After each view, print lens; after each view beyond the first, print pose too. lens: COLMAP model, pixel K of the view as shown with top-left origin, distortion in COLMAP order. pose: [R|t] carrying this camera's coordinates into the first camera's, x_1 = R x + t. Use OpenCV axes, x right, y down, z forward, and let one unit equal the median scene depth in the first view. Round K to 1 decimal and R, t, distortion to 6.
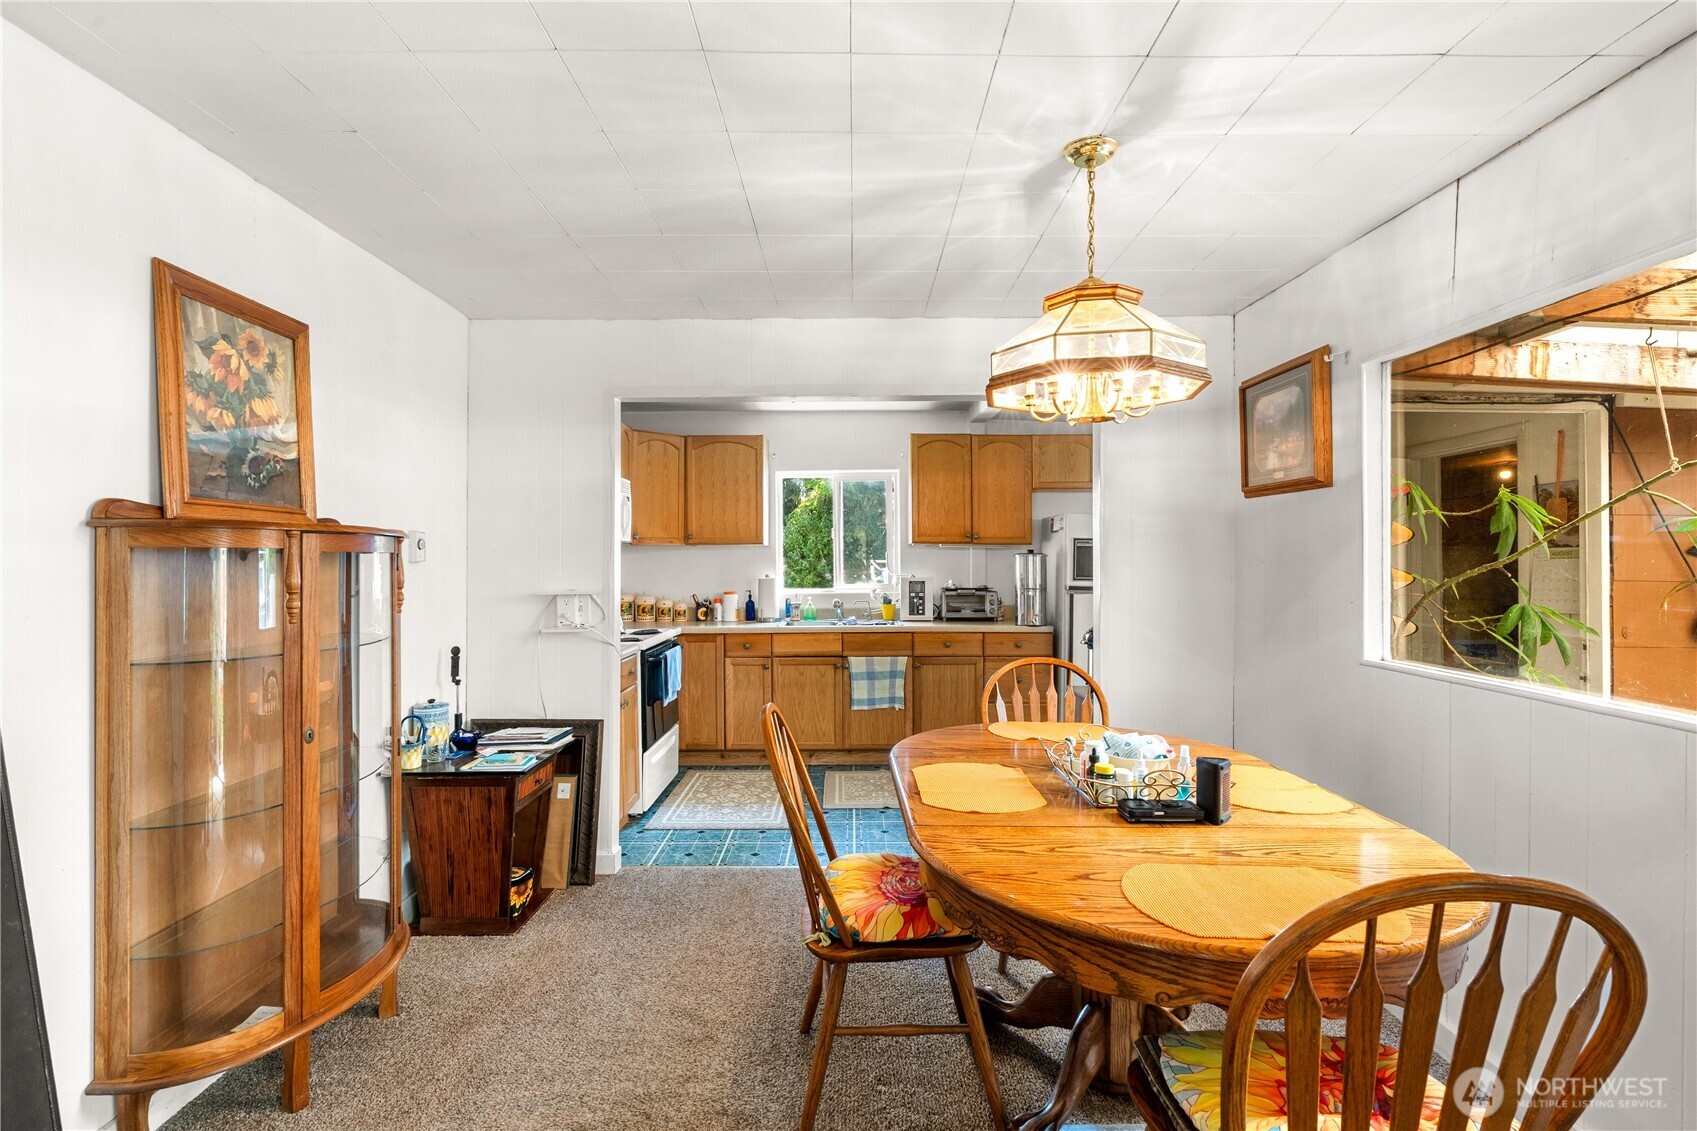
lens RADIAL K [[768.5, 0, 842.6], [0, 768.5, 562.6], [0, 0, 1]] dist [-0.005609, 0.003305]
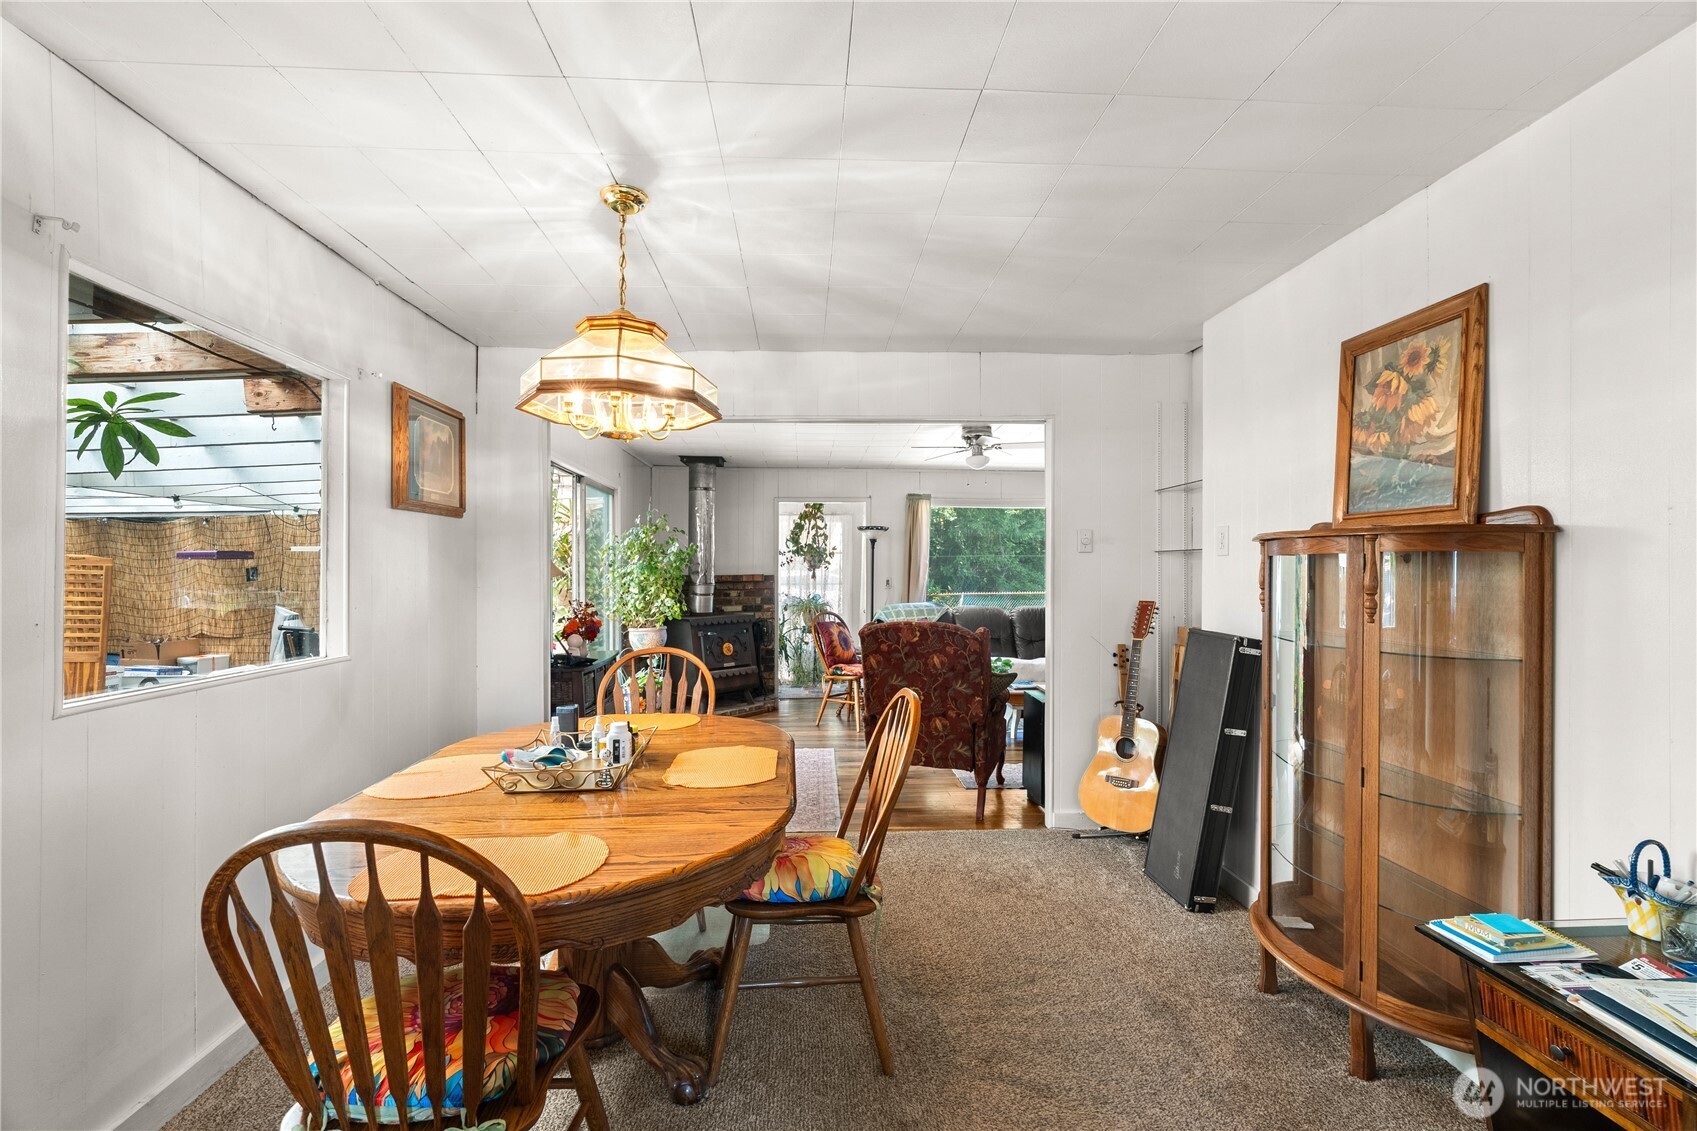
lens RADIAL K [[768.5, 0, 849.1], [0, 768.5, 568.9], [0, 0, 1]] dist [-0.005609, 0.003305]
pose [[-0.997342, -0.002964, -0.072796, 0.027872], [-0.003075, 0.999994, 0.001420, 0.002539], [0.072791, 0.001640, -0.997346, 0.815305]]
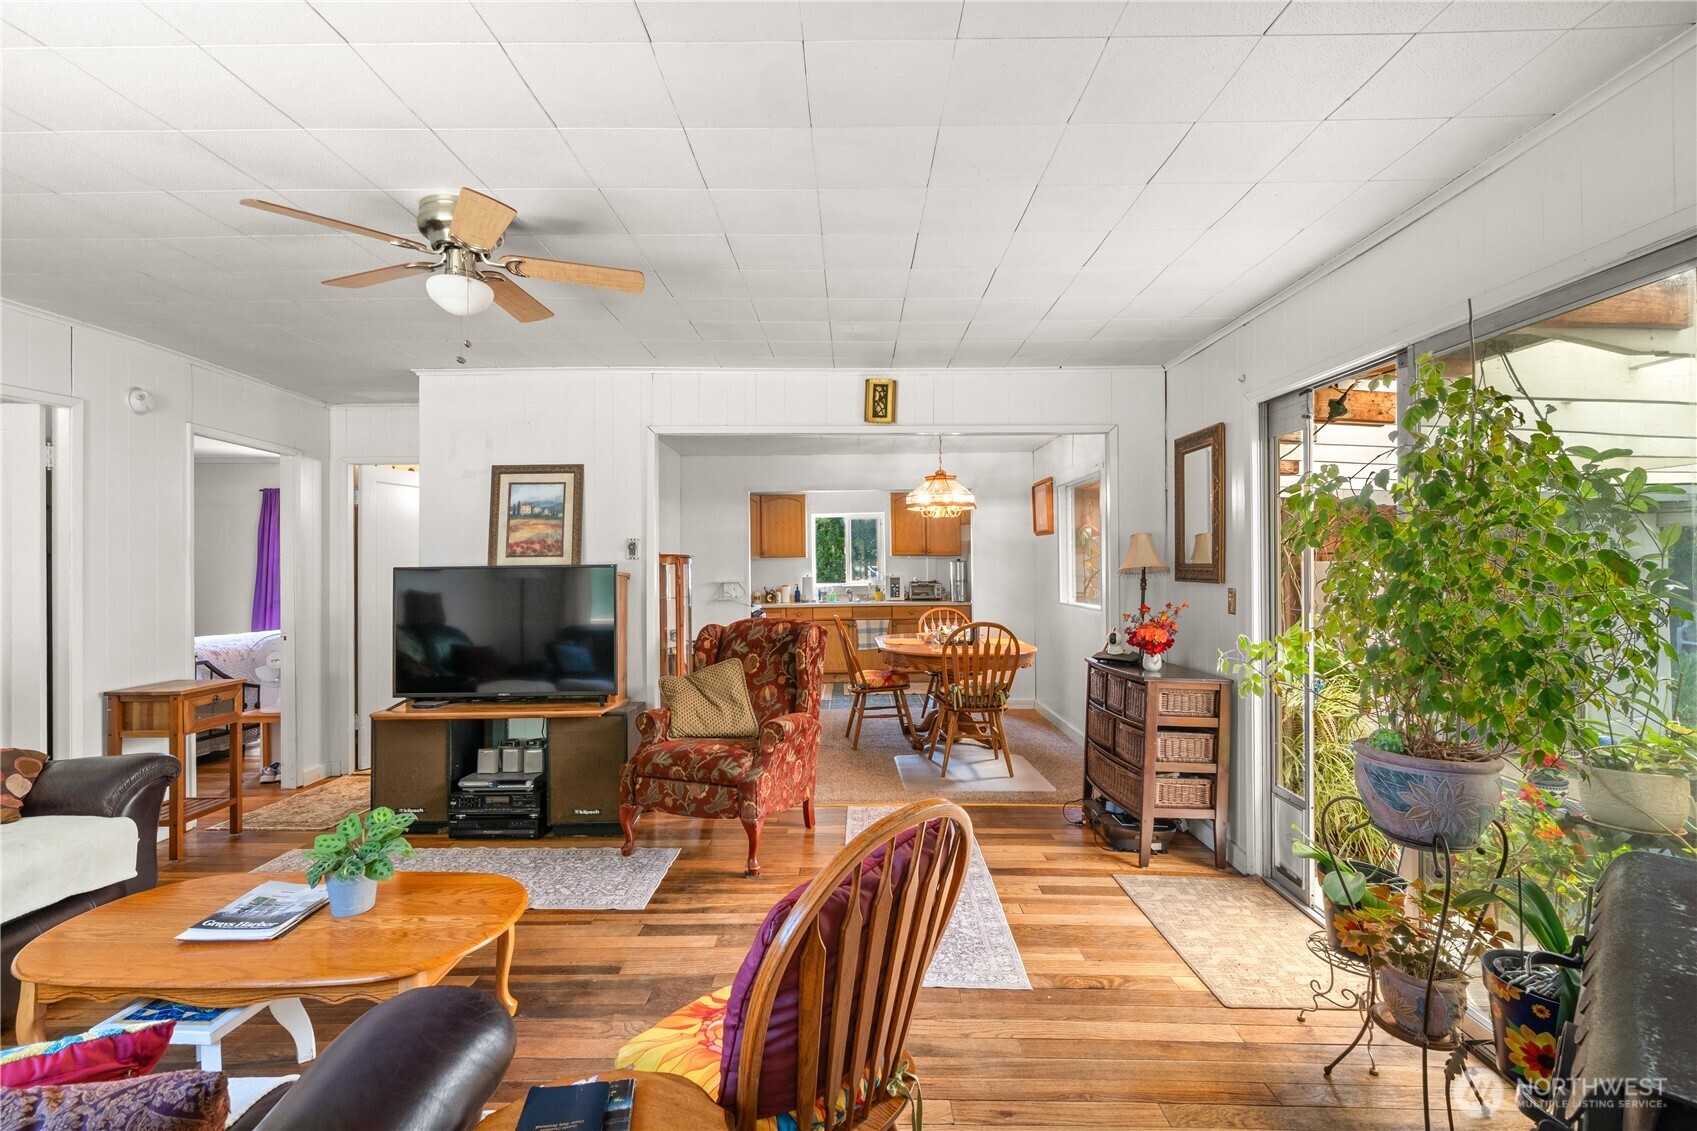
lens RADIAL K [[768.5, 0, 844.3], [0, 768.5, 563.3], [0, 0, 1]] dist [-0.005609, 0.003305]
pose [[0.999950, -0.008758, 0.004849, -0.026973], [0.008801, 0.999921, -0.009020, 0.007053], [-0.004770, 0.009062, 0.999948, -0.776885]]
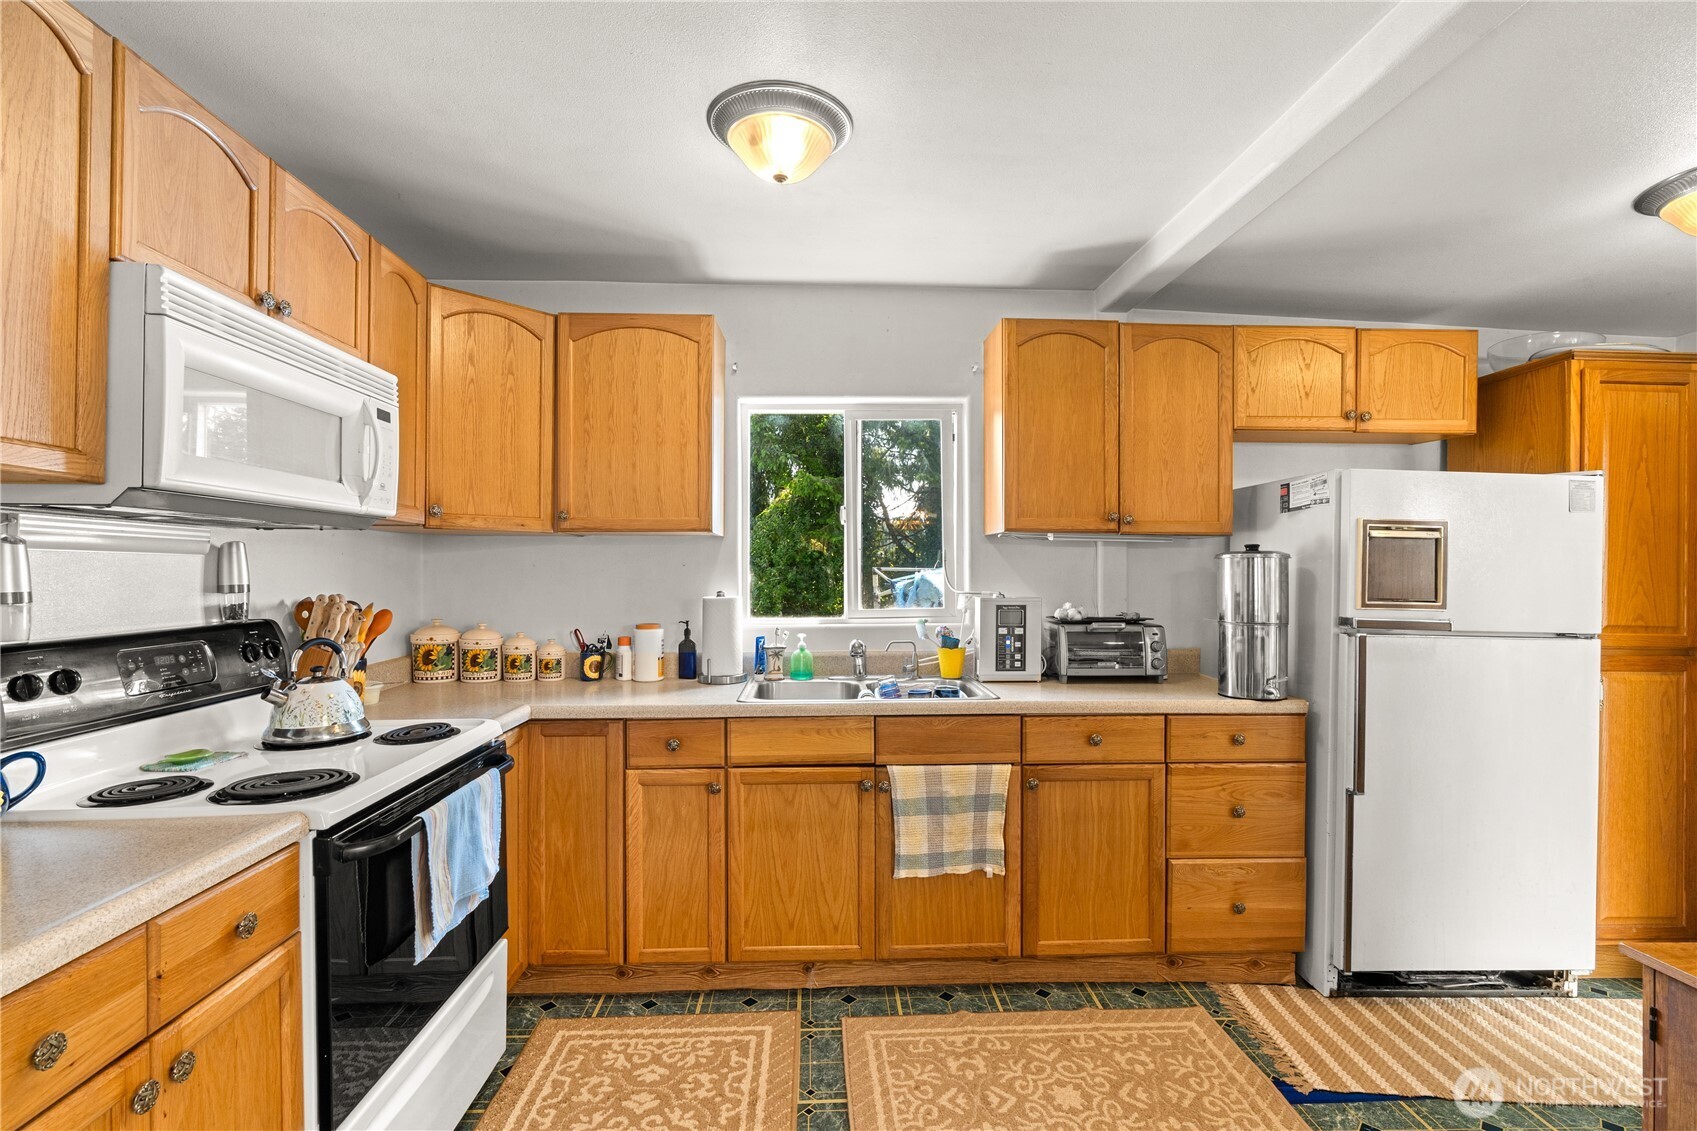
lens RADIAL K [[768.5, 0, 855.8], [0, 768.5, 563.6], [0, 0, 1]] dist [-0.005609, 0.003305]
pose [[0.998178, 0.004710, 0.060146, -0.041691], [-0.004135, 0.999945, -0.009680, 0.001768], [-0.060188, 0.009414, 0.998143, 0.523653]]
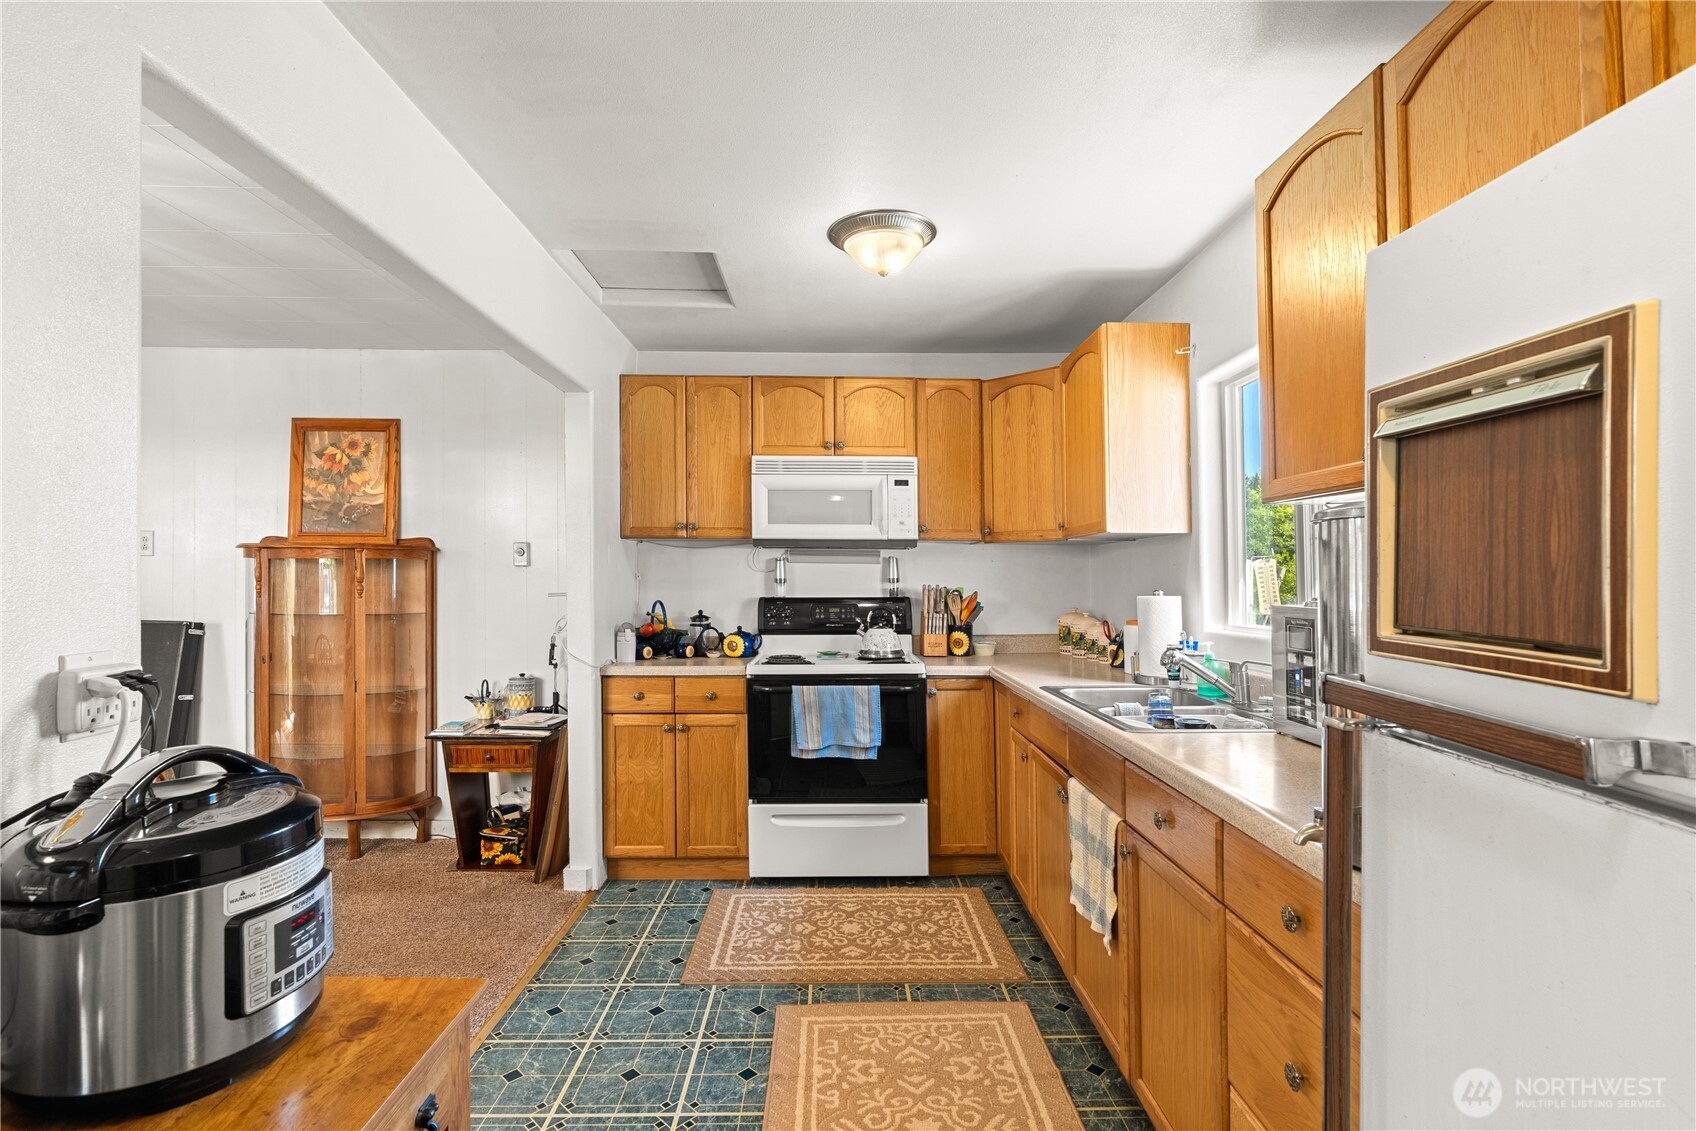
lens RADIAL K [[768.1, 0, 839.7], [0, 768.1, 578.2], [0, 0, 1]] dist [-0.005609, 0.003305]
pose [[0.045170, 0.005029, -0.998967, 0.437848], [-0.003973, 0.999980, 0.004855, 0.006583], [0.998971, 0.003750, 0.045189, 0.844538]]
